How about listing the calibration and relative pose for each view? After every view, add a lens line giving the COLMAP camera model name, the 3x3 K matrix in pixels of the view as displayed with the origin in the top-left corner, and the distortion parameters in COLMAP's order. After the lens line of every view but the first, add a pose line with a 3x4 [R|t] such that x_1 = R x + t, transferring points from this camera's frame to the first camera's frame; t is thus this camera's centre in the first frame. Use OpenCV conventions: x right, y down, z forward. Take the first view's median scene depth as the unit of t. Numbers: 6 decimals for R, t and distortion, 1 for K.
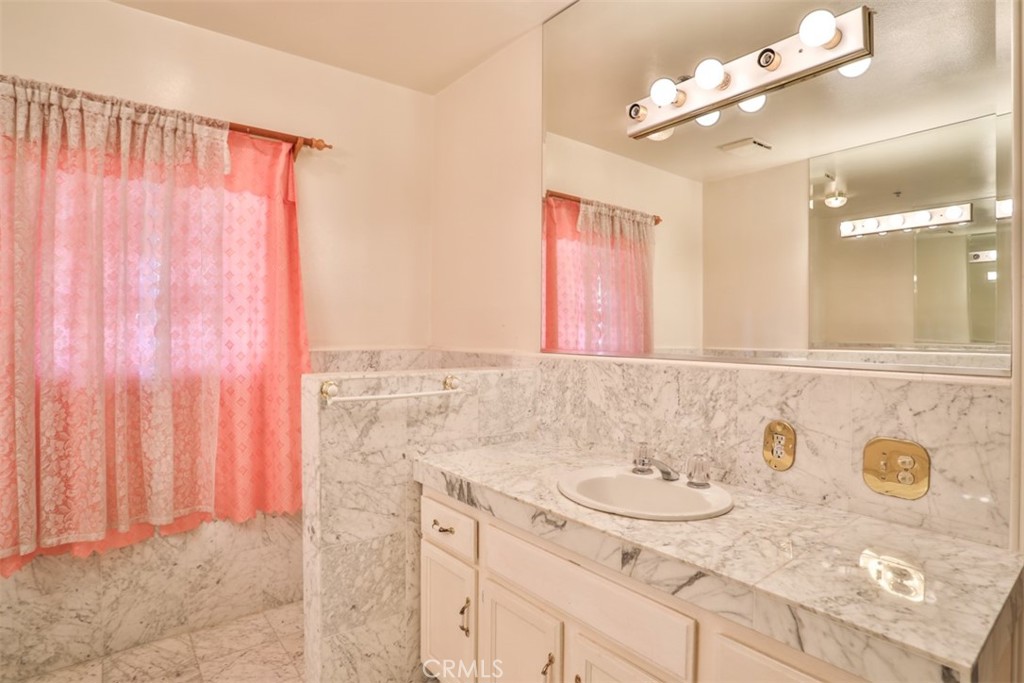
lens RADIAL K [[534.2, 0, 523.9], [0, 534.2, 329.9], [0, 0, 1]] dist [-0.063176, 0.018996]
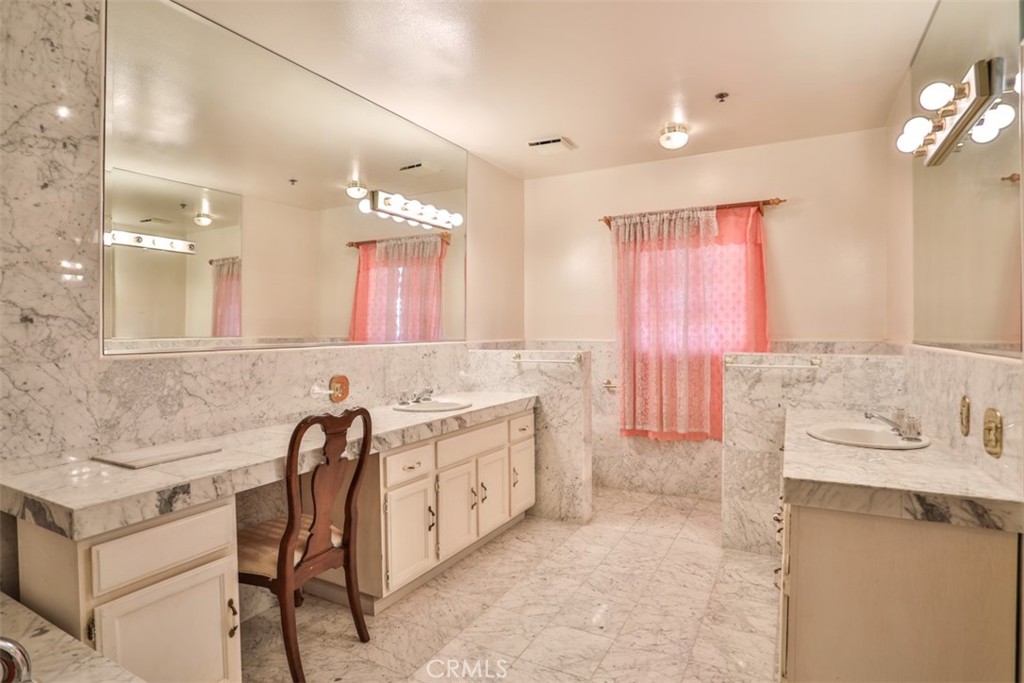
lens RADIAL K [[534.2, 0, 513.1], [0, 534.2, 337.7], [0, 0, 1]] dist [-0.063176, 0.018996]
pose [[0.387238, 0.004014, -0.921971, 0.851842], [0.008541, 0.999932, 0.007941, 0.014980], [0.921940, -0.010950, 0.387177, -0.315451]]
